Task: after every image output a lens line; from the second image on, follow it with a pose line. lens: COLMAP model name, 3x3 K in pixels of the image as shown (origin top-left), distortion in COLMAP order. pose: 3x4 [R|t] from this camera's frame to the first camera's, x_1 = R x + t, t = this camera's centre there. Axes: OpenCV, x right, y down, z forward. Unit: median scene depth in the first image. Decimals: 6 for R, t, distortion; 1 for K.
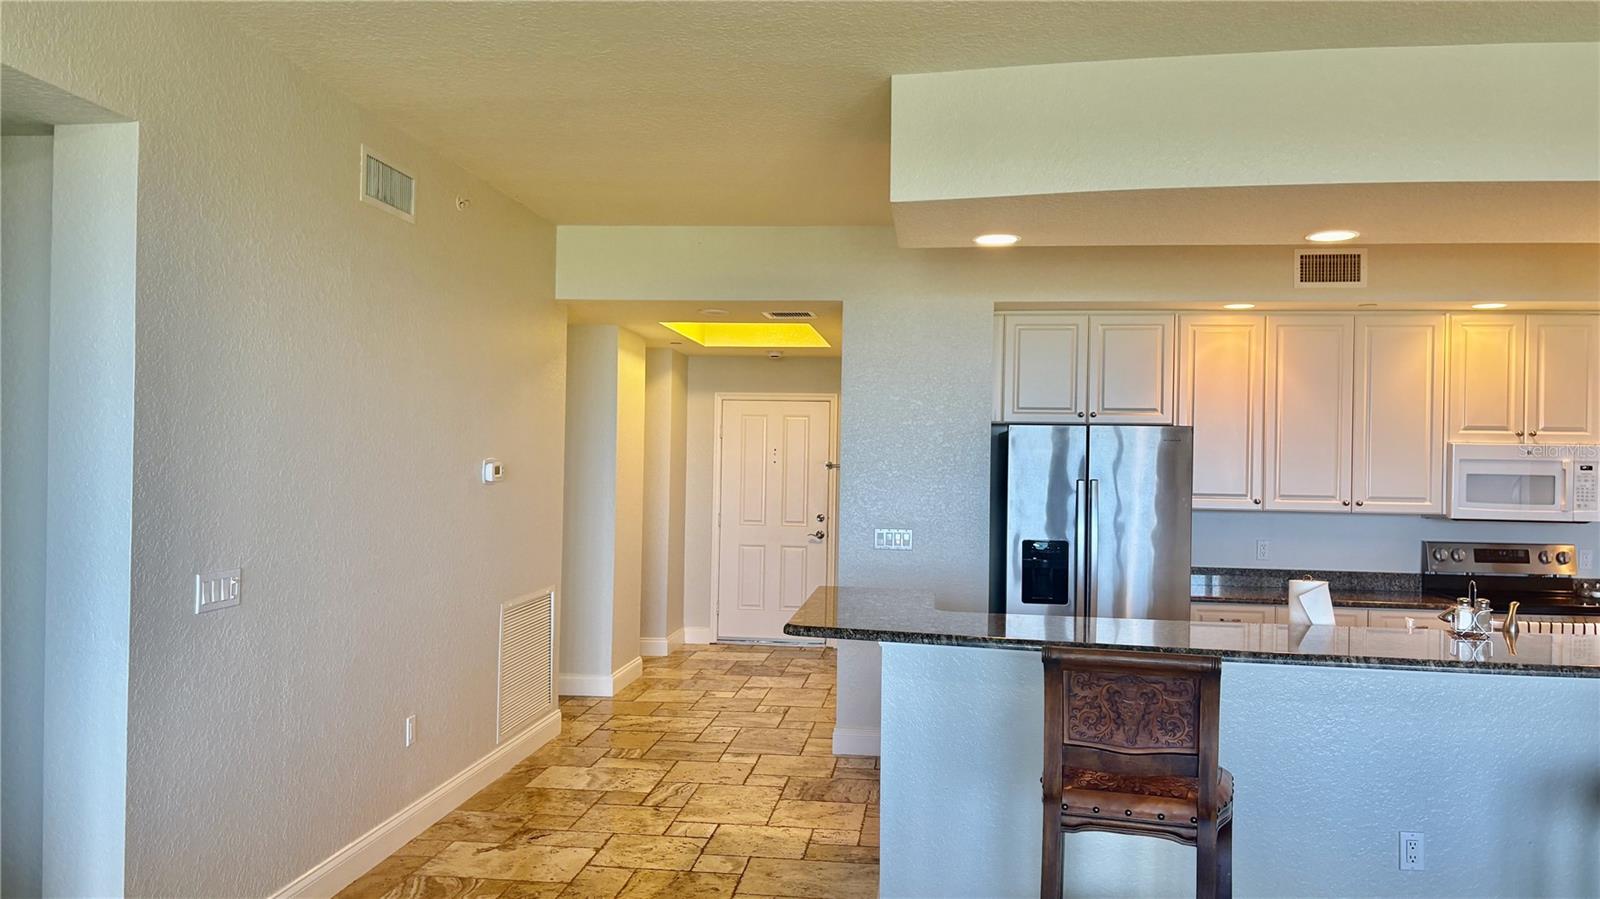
lens RADIAL K [[1194.9, 0, 800.0], [0, 1194.9, 449.5], [0, 0, 1]] dist [0.010147, 0.004851]
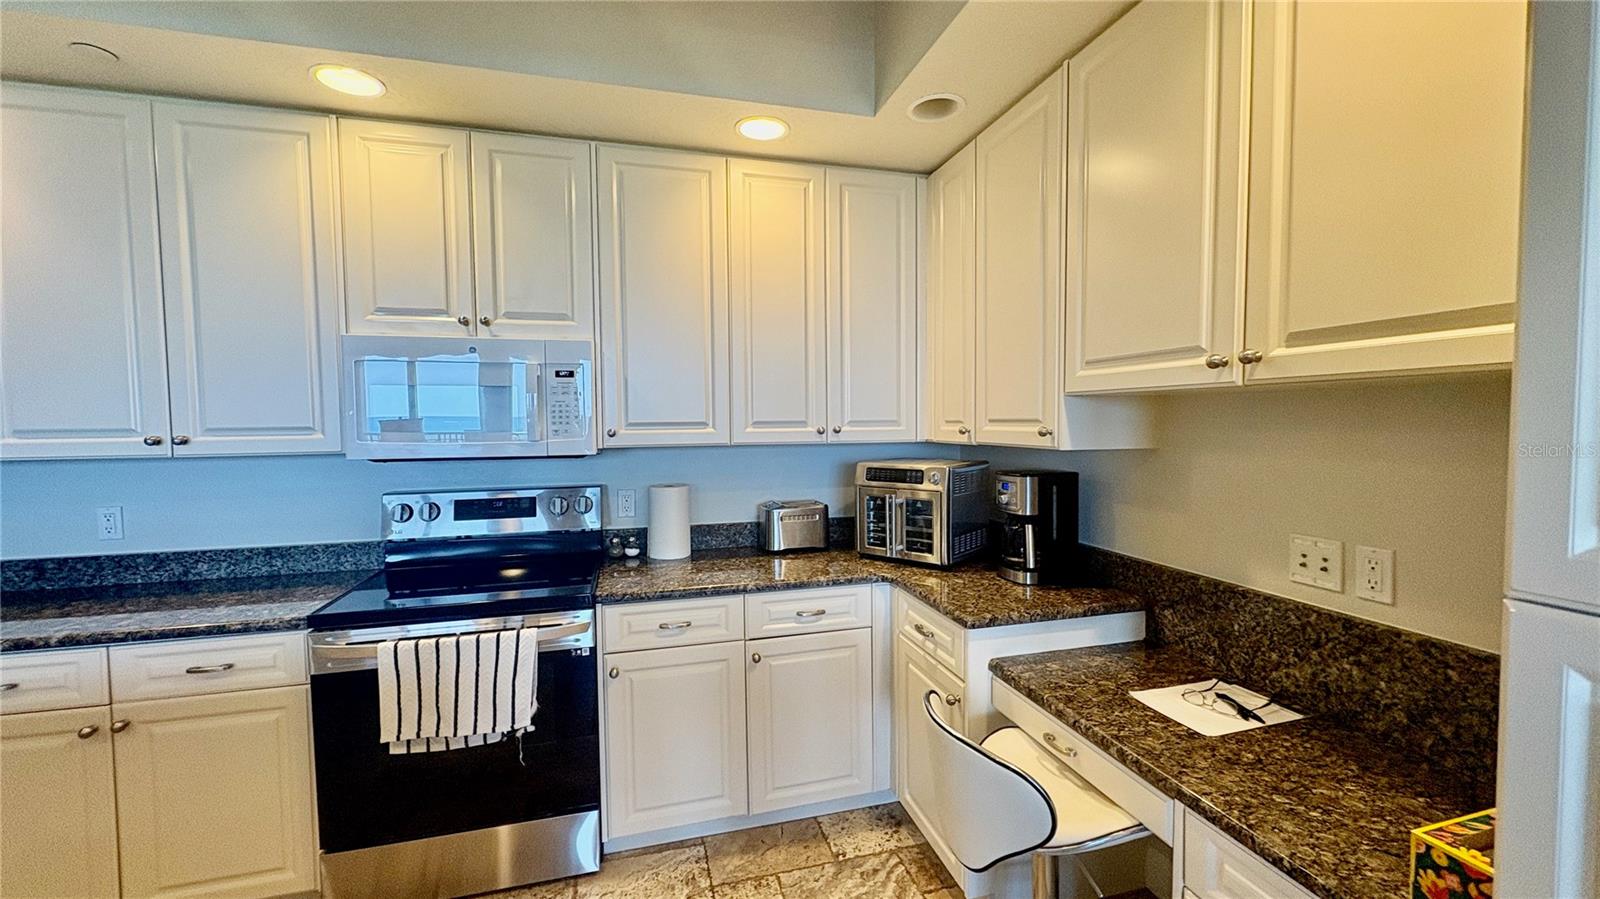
lens RADIAL K [[634.4, 0, 800.0], [0, 634.4, 449.5], [0, 0, 1]] dist [-0.000355, 0.000033]
pose [[0.923800, -0.042746, 0.380482, 0.632159], [0.021069, 0.997918, 0.060958, 0.037640], [-0.382296, -0.048297, 0.922777, 0.621951]]
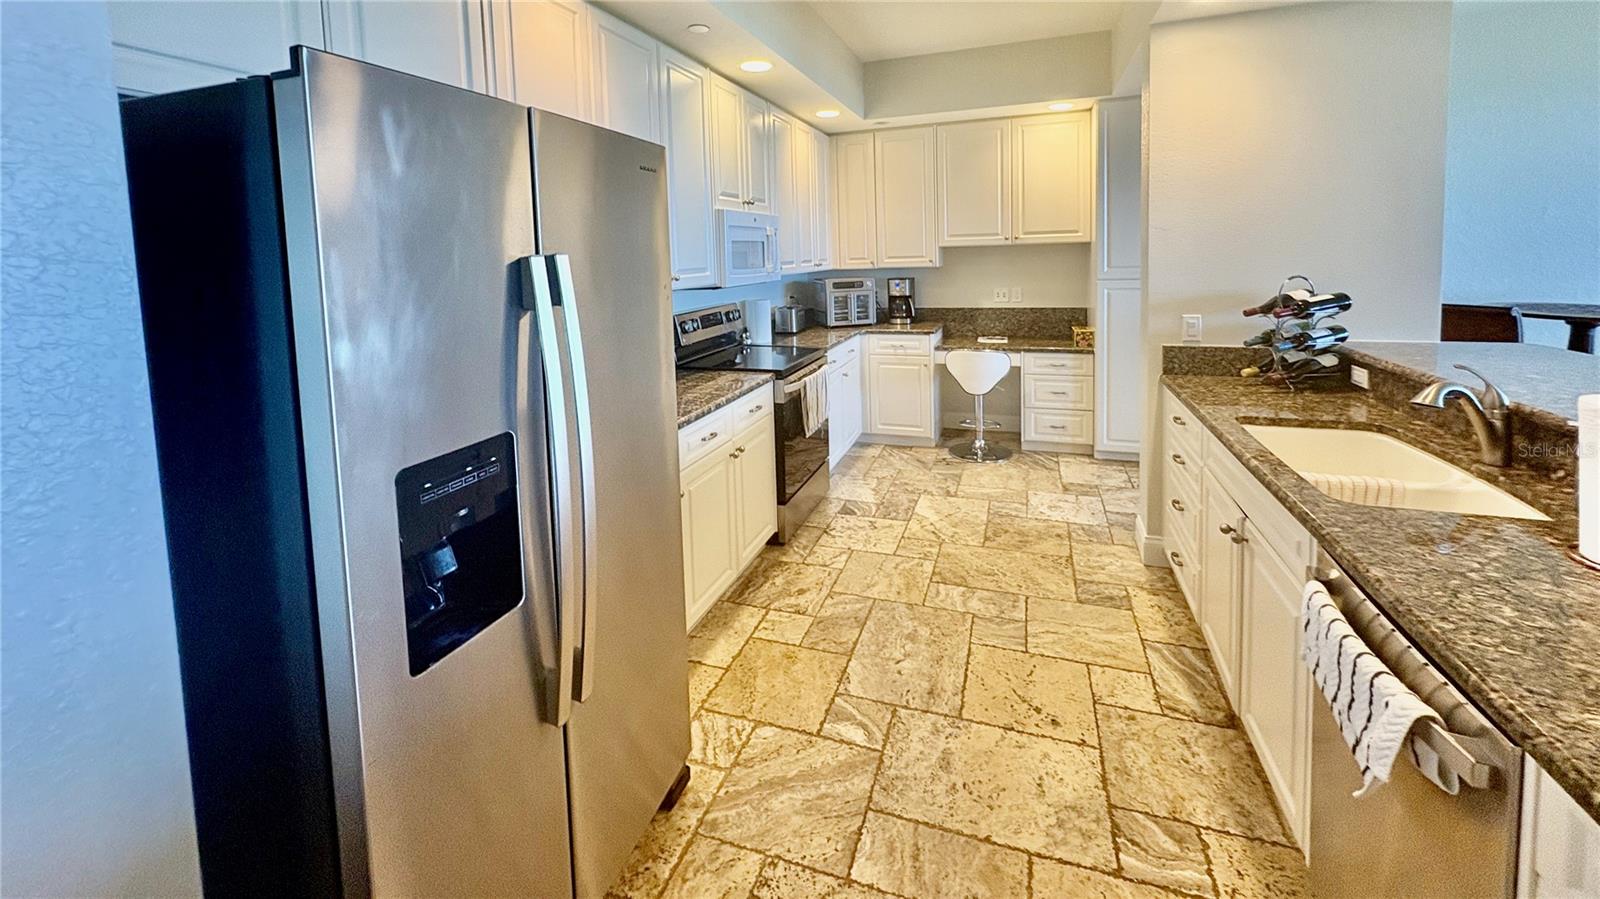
lens RADIAL K [[635.0, 0, 802.5], [0, 635.0, 315.1], [0, 0, 1]] dist [-0.001810, -0.000159]
pose [[0.215592, -0.119994, 0.969083, 0.064085], [0.026178, 0.992775, 0.117104, 0.021308], [-0.976133, 0.000122, 0.217176, 0.829711]]
